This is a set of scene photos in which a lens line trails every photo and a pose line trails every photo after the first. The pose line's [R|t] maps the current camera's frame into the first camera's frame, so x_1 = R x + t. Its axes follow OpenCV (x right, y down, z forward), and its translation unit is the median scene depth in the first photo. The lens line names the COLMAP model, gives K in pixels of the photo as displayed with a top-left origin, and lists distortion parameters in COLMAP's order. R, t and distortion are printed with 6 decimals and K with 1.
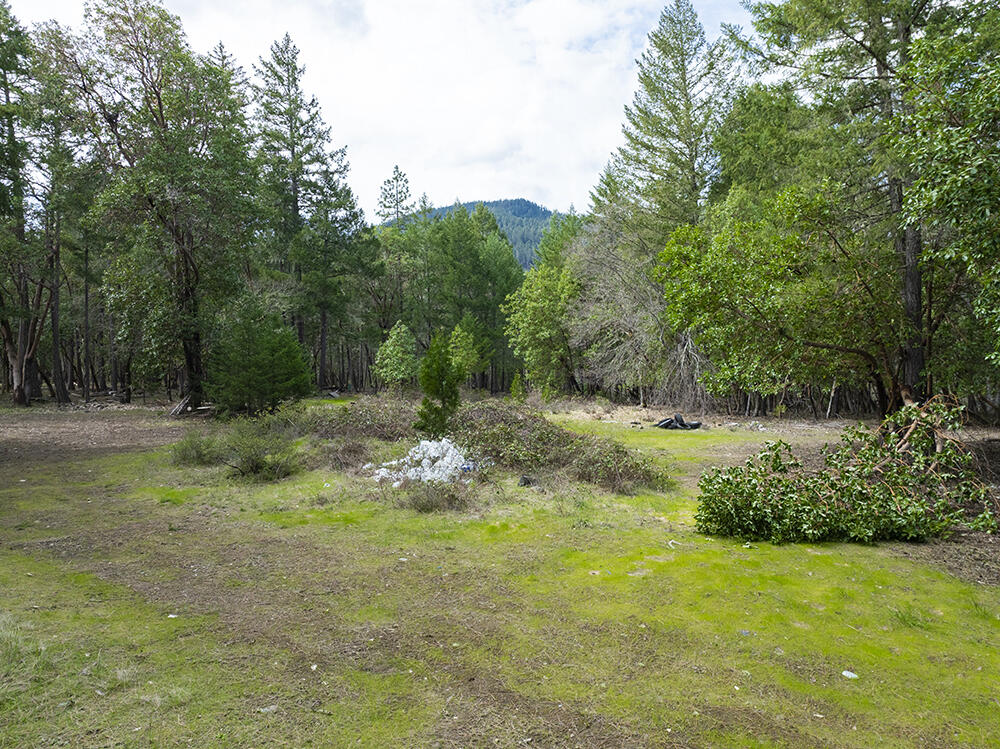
lens RADIAL K [[715.7, 0, 502.3], [0, 715.7, 378.4], [0, 0, 1]] dist [-0.024913, 0.008840]
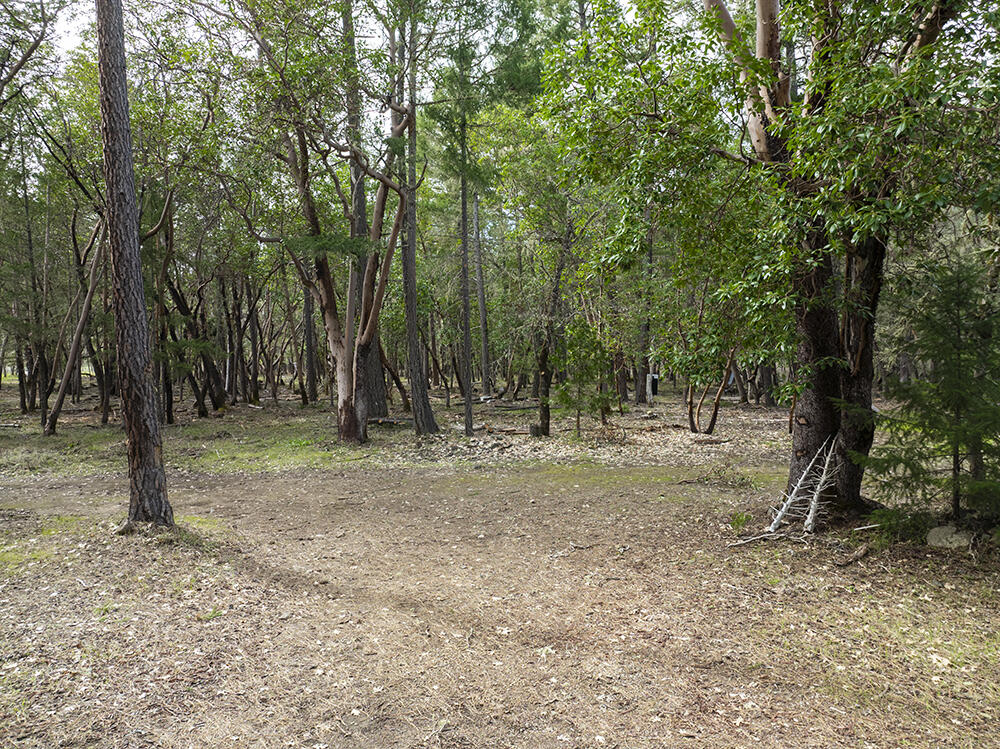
lens RADIAL K [[715.7, 0, 498.5], [0, 715.7, 374.0], [0, 0, 1]] dist [-0.024913, 0.008840]
pose [[0.915820, 0.001630, -0.401585, -0.318372], [0.005883, 0.999830, 0.017476, -0.012685], [0.401545, -0.018367, 0.915655, 0.484835]]
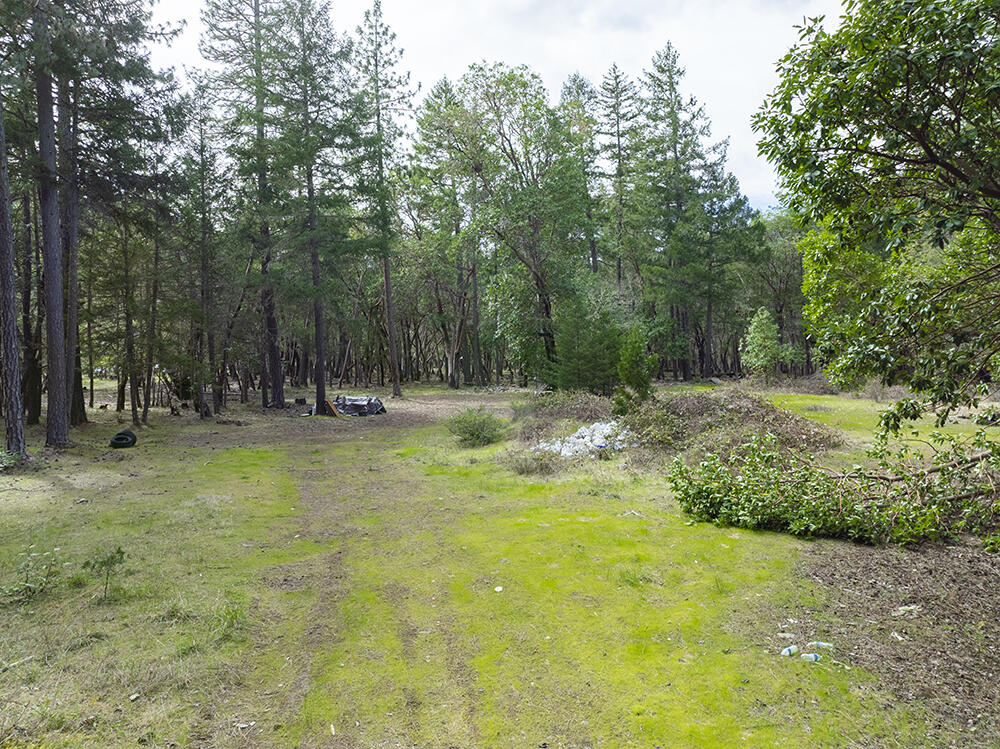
lens RADIAL K [[715.7, 0, 503.5], [0, 715.7, 370.8], [0, 0, 1]] dist [-0.024913, 0.008840]
pose [[0.811032, -0.003533, -0.584991, 0.144094], [0.010649, 0.999905, 0.008726, -0.004676], [0.584905, -0.013306, 0.810993, -0.018617]]
